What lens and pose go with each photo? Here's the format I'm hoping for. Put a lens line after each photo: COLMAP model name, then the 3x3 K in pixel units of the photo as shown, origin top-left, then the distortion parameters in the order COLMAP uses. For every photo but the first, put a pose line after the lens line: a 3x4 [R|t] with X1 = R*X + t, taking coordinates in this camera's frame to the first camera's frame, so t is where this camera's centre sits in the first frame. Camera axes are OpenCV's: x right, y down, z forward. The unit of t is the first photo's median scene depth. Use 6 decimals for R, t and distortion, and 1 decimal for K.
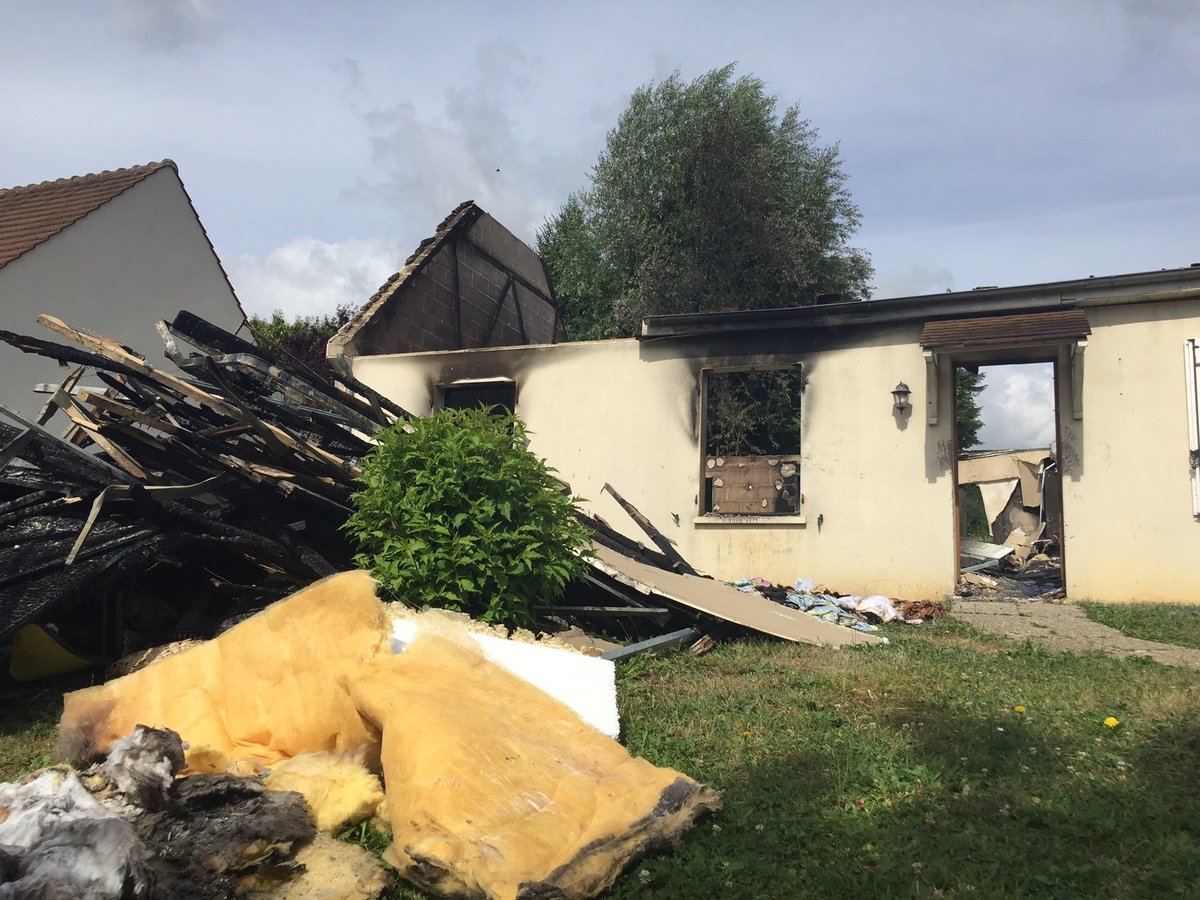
lens RADIAL K [[1037.3, 0, 597.7], [0, 1037.3, 453.0], [0, 0, 1]] dist [0.100707, -0.121556]
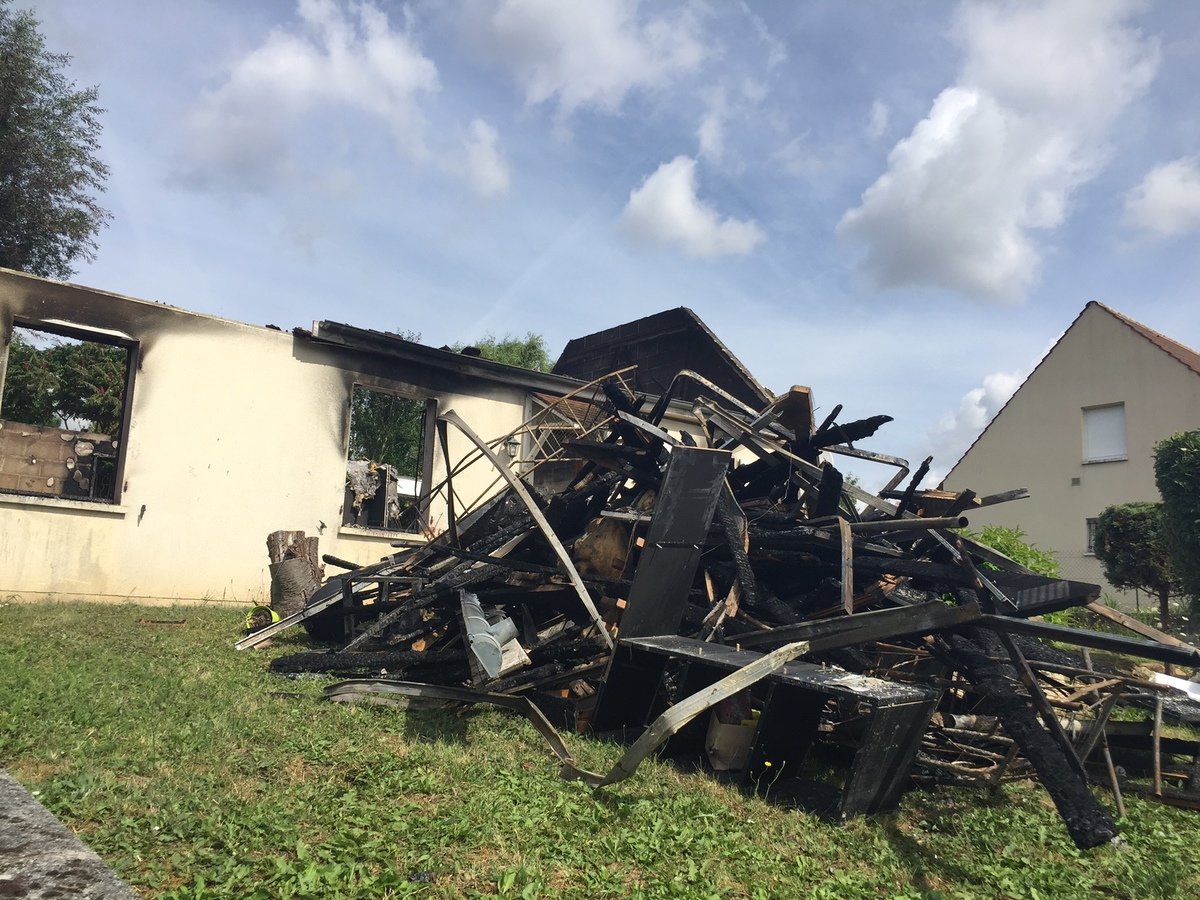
lens RADIAL K [[1052.2, 0, 600.0], [0, 1052.2, 450.0], [0, 0, 1]] dist [0.089041, -0.005726]
pose [[0.472941, 0.137159, 0.870353, -0.598456], [-0.159015, 0.984876, -0.068800, 0.015523], [-0.866626, -0.105861, 0.487599, 0.238632]]
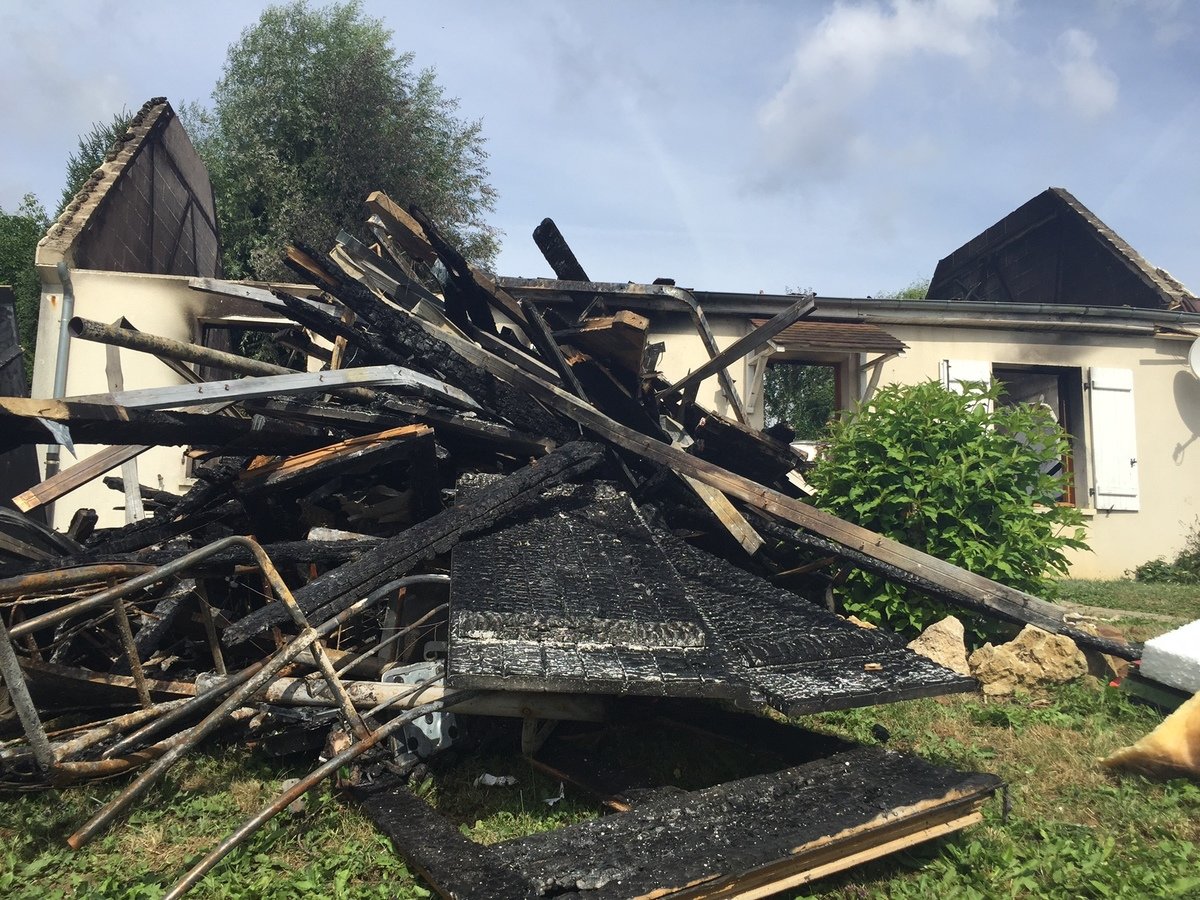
lens RADIAL K [[1037.3, 0, 597.7], [0, 1037.3, 453.0], [0, 0, 1]] dist [0.100707, -0.121556]
pose [[0.865106, 0.054158, 0.498657, -0.279247], [-0.067948, 0.997643, 0.009528, 0.011027], [-0.496966, -0.042126, 0.866747, 0.110352]]
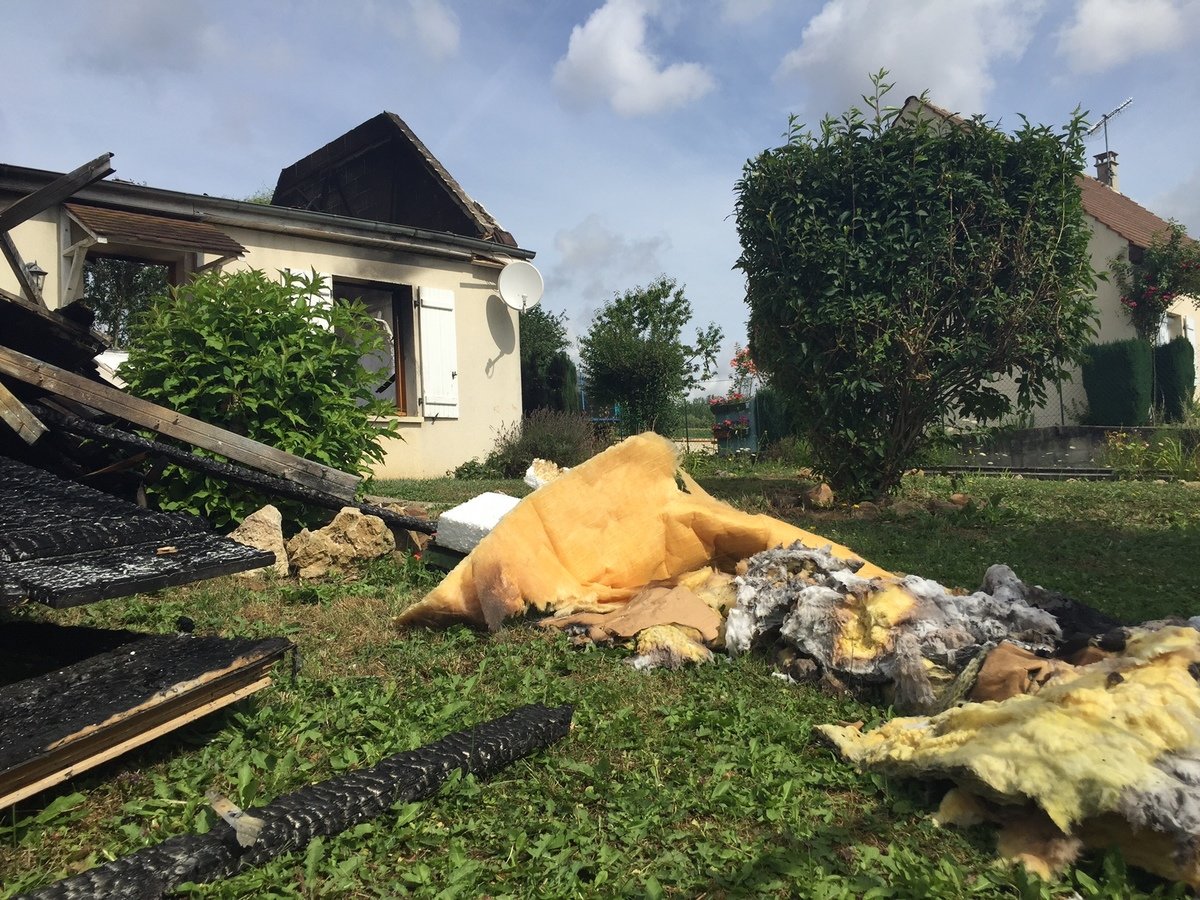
lens RADIAL K [[1037.3, 0, 597.7], [0, 1037.3, 453.0], [0, 0, 1]] dist [0.100707, -0.121556]
pose [[0.433334, -0.004096, 0.901224, -0.268735], [-0.077537, 0.996112, 0.041809, 0.018360], [-0.897892, -0.087996, 0.431332, 0.107202]]
